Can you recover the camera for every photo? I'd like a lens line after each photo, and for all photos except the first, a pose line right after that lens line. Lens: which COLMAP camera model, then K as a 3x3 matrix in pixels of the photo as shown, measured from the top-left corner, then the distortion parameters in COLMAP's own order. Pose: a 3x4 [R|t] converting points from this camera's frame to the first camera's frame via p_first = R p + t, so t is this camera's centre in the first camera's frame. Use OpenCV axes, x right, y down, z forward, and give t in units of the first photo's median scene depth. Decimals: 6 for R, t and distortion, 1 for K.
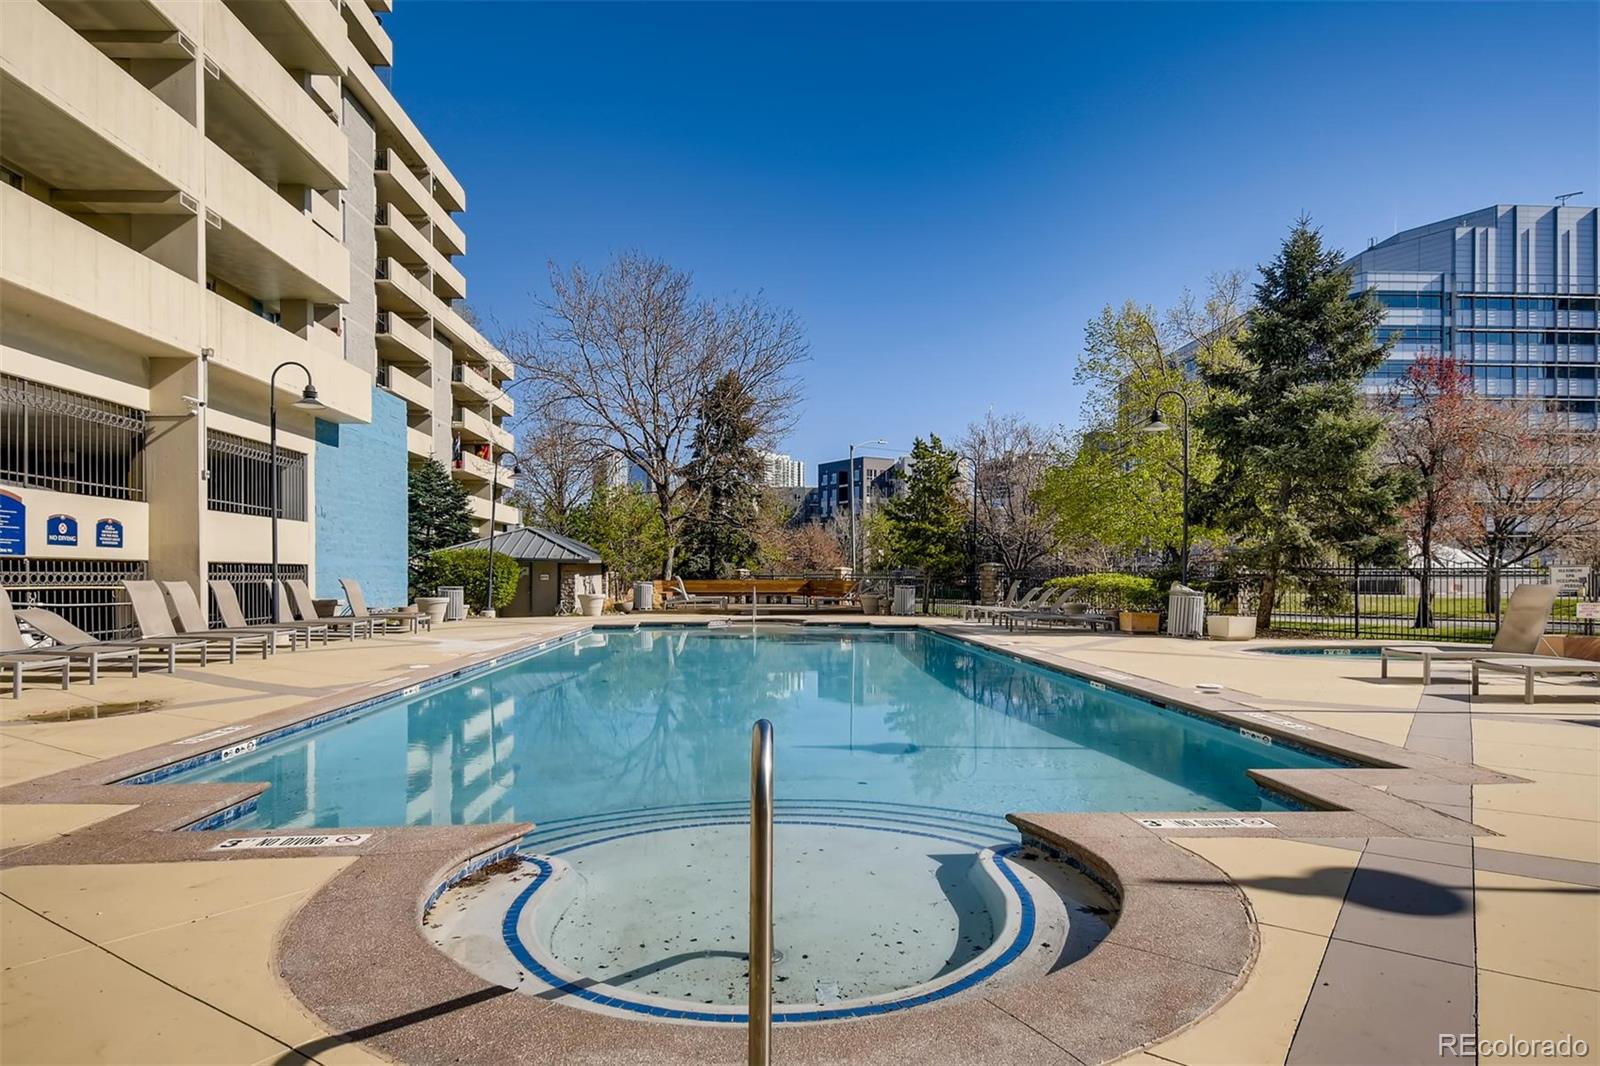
lens RADIAL K [[908.2, 0, 785.3], [0, 908.2, 578.5], [0, 0, 1]] dist [0.020695, -0.010839]
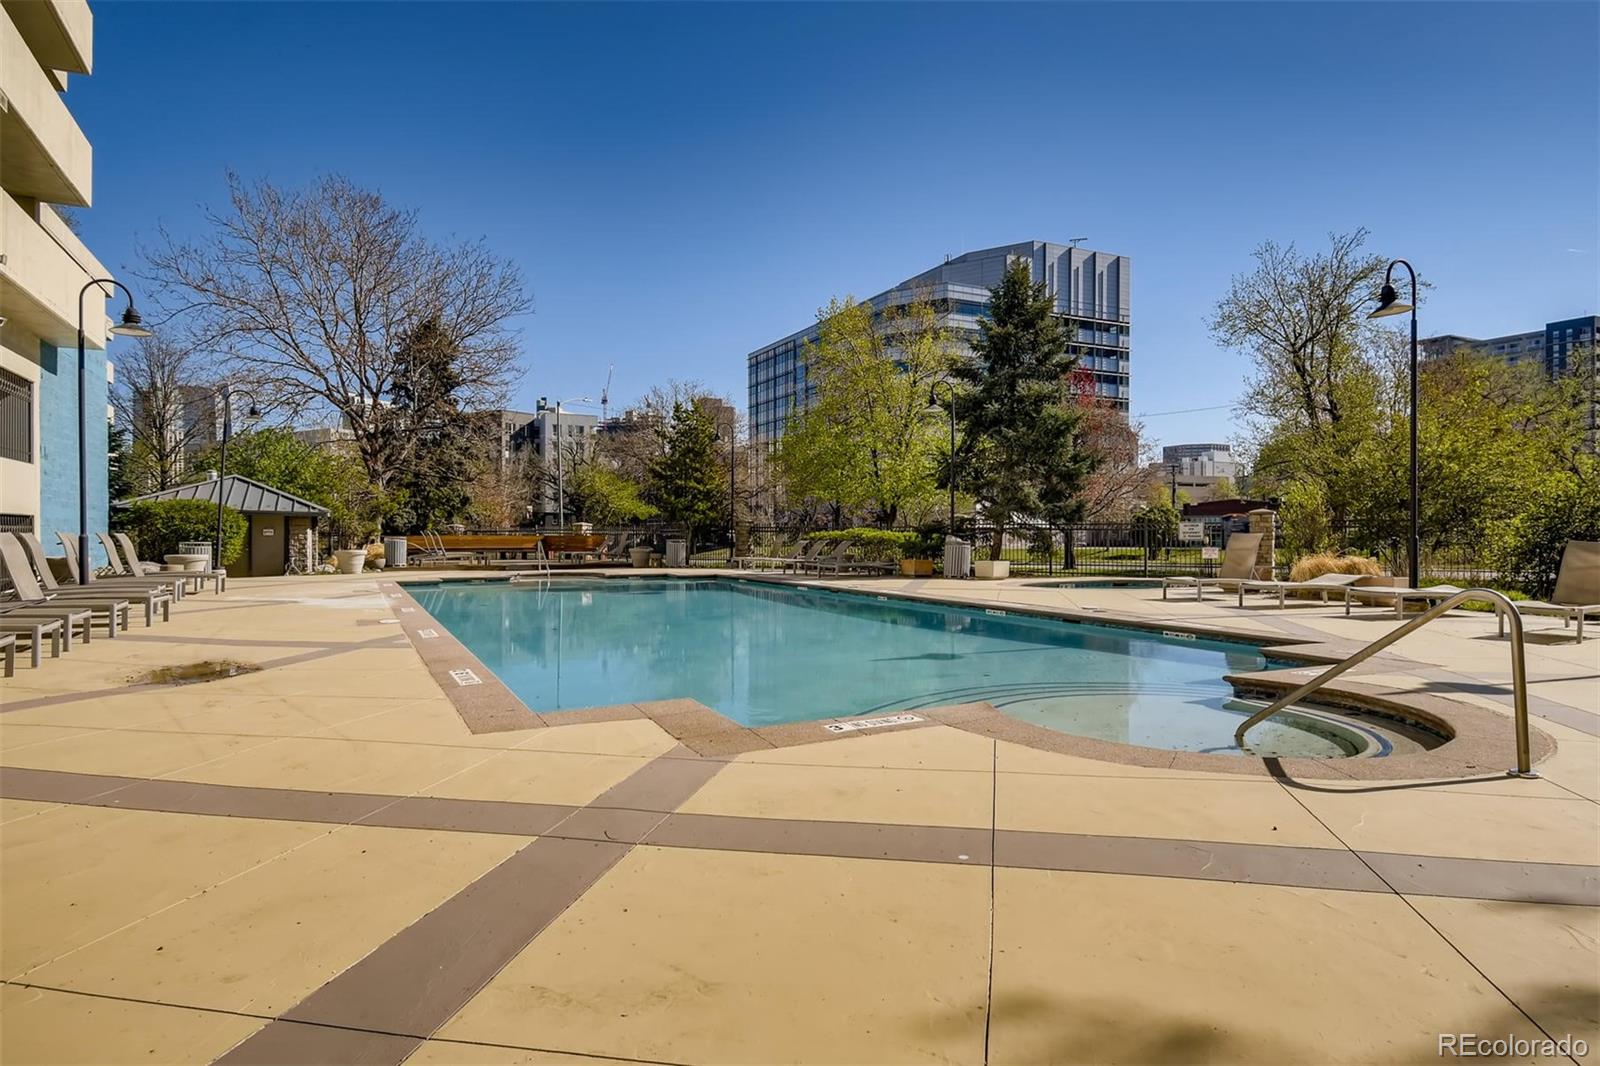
lens RADIAL K [[908.2, 0, 767.5], [0, 908.2, 536.4], [0, 0, 1]] dist [0.020695, -0.010839]
pose [[0.914122, -0.002386, 0.405433, -0.249598], [0.002069, 0.999997, 0.001221, 0.003751], [-0.405435, -0.000278, 0.914124, -0.027696]]
